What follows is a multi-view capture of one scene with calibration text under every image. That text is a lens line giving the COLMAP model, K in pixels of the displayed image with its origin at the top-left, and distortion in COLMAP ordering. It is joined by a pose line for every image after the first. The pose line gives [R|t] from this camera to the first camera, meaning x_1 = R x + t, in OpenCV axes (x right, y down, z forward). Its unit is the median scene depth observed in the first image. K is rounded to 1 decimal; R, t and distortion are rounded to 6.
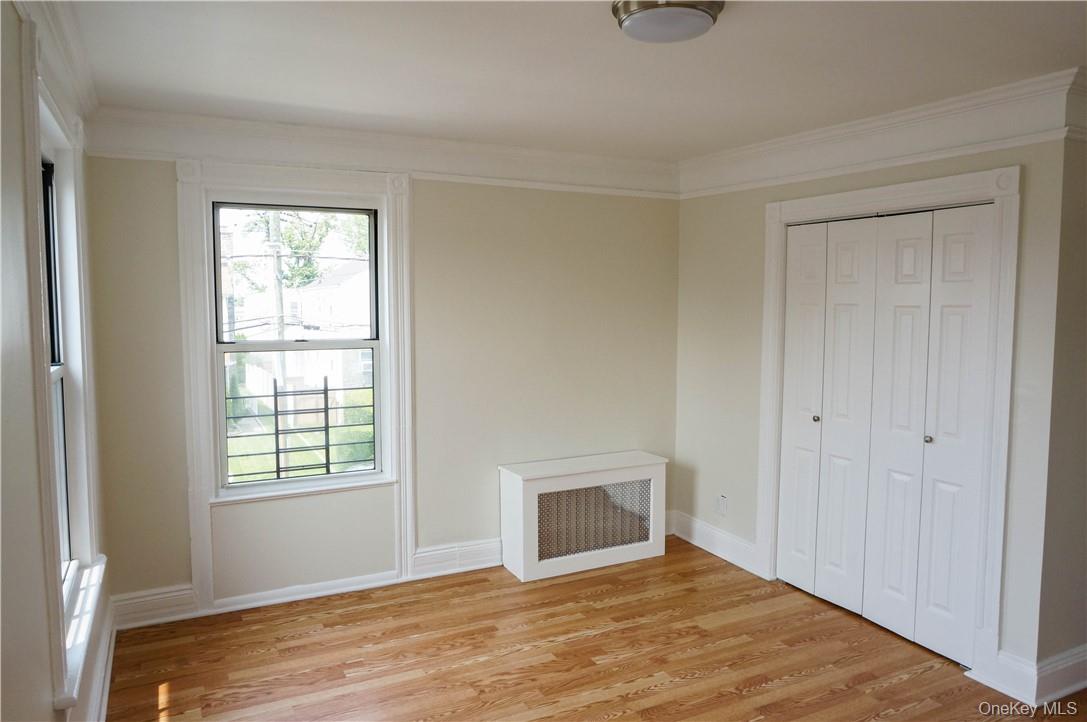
lens RADIAL K [[756.2, 0, 543.5], [0, 756.2, 361.0], [0, 0, 1]] dist [-0.037820, 0.033645]
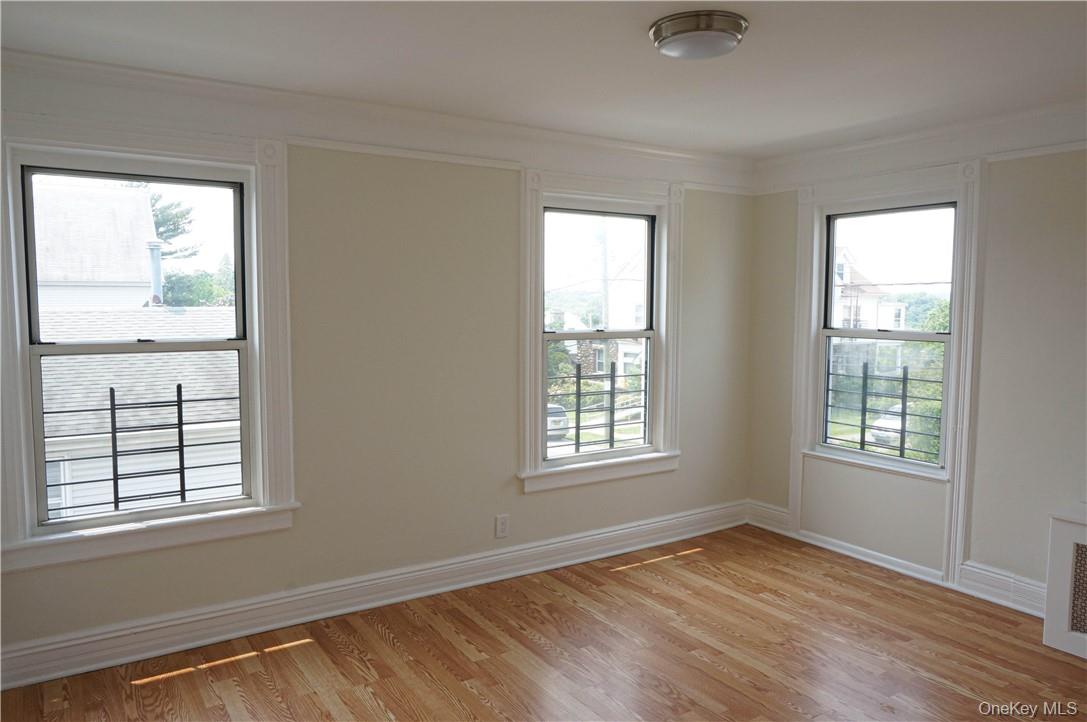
lens RADIAL K [[756.2, 0, 543.5], [0, 756.2, 361.0], [0, 0, 1]] dist [-0.037820, 0.033645]
pose [[0.103156, 0.077244, -0.991661, 0.774464], [-0.089531, 0.993654, 0.068086, -0.013701], [0.990628, 0.081761, 0.109417, 0.410248]]
